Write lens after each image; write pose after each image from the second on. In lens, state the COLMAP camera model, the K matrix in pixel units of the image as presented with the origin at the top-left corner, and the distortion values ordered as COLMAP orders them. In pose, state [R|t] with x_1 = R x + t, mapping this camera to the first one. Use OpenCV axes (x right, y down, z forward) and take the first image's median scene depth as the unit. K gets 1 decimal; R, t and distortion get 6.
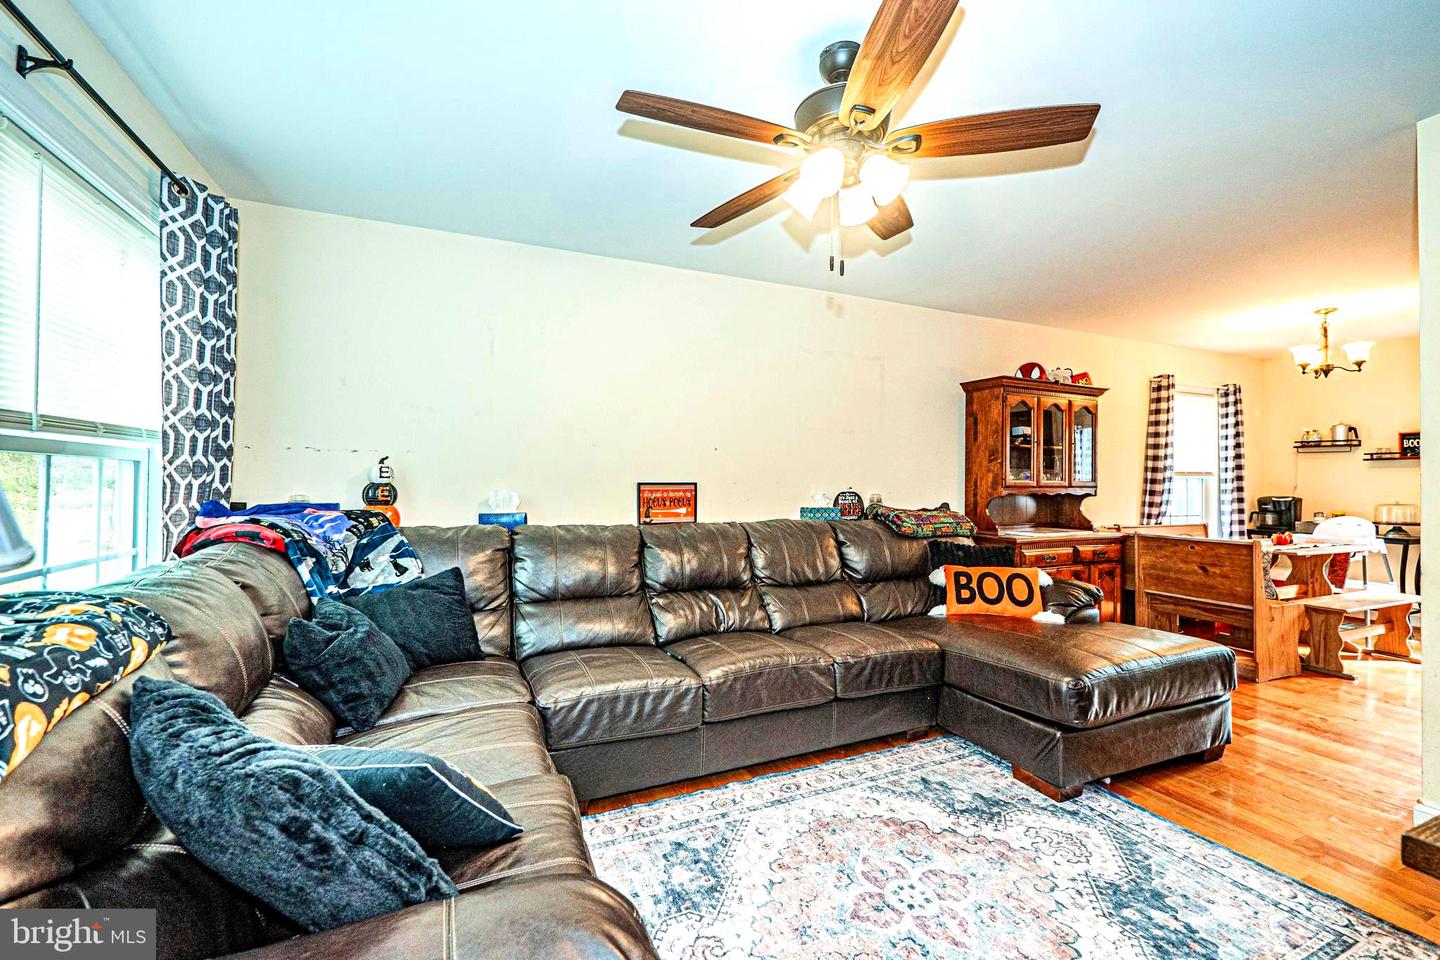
lens RADIAL K [[607.8, 0, 719.2], [0, 607.8, 480.0], [0, 0, 1]] dist [-0.008804, 0.001908]
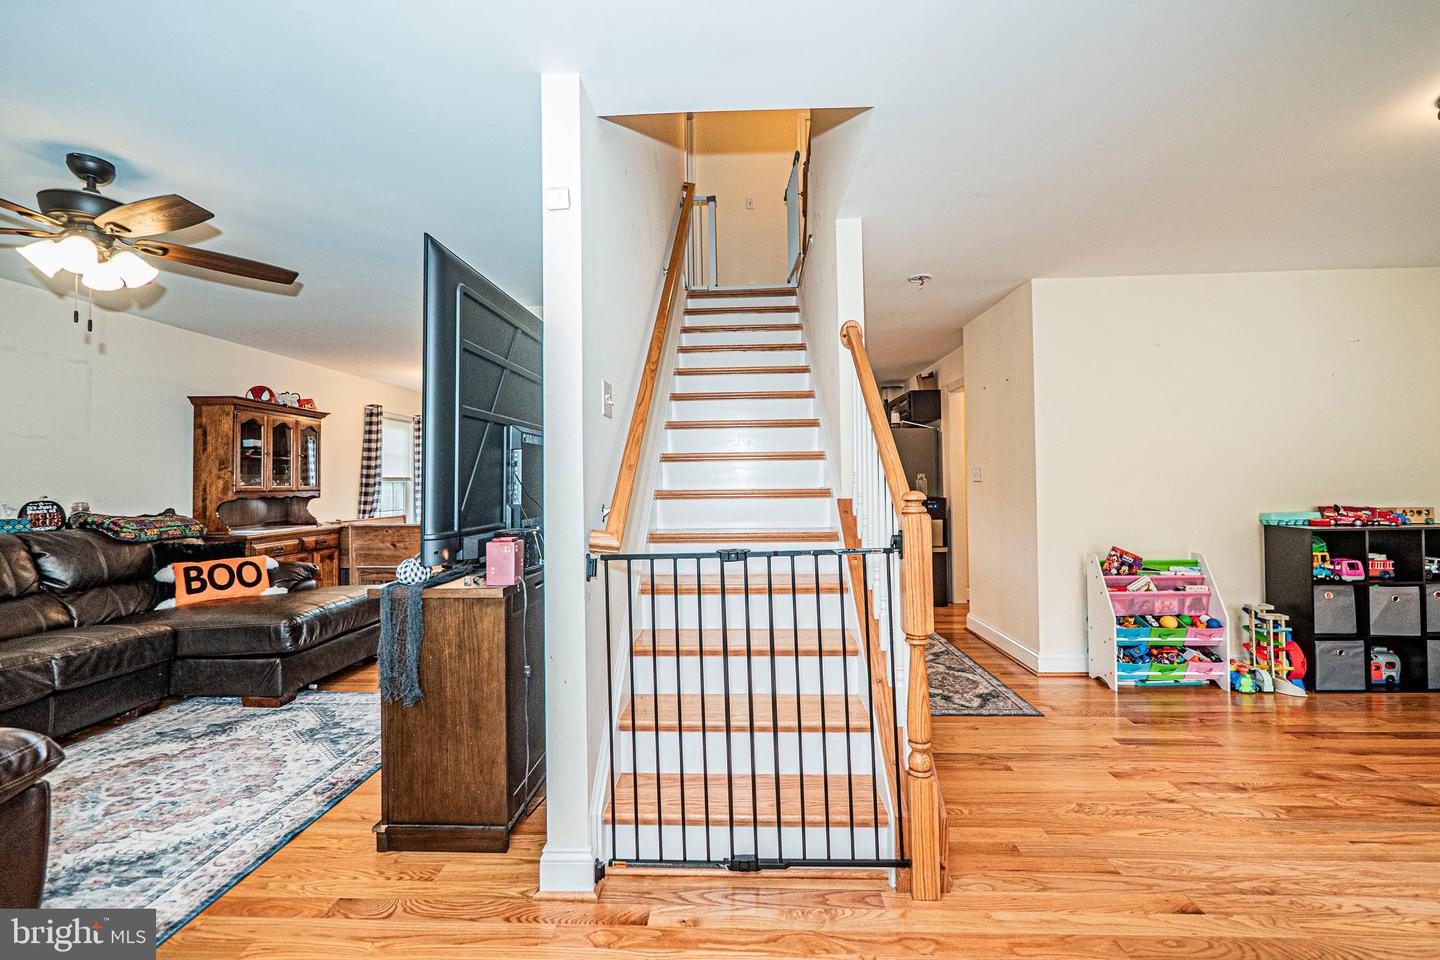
lens RADIAL K [[607.8, 0, 723.7], [0, 607.8, 471.3], [0, 0, 1]] dist [-0.008804, 0.001908]
pose [[0.437411, 0.007505, 0.899231, -0.178613], [0.009047, 0.999878, -0.012746, -0.005739], [-0.899216, 0.013710, 0.437289, -0.383628]]
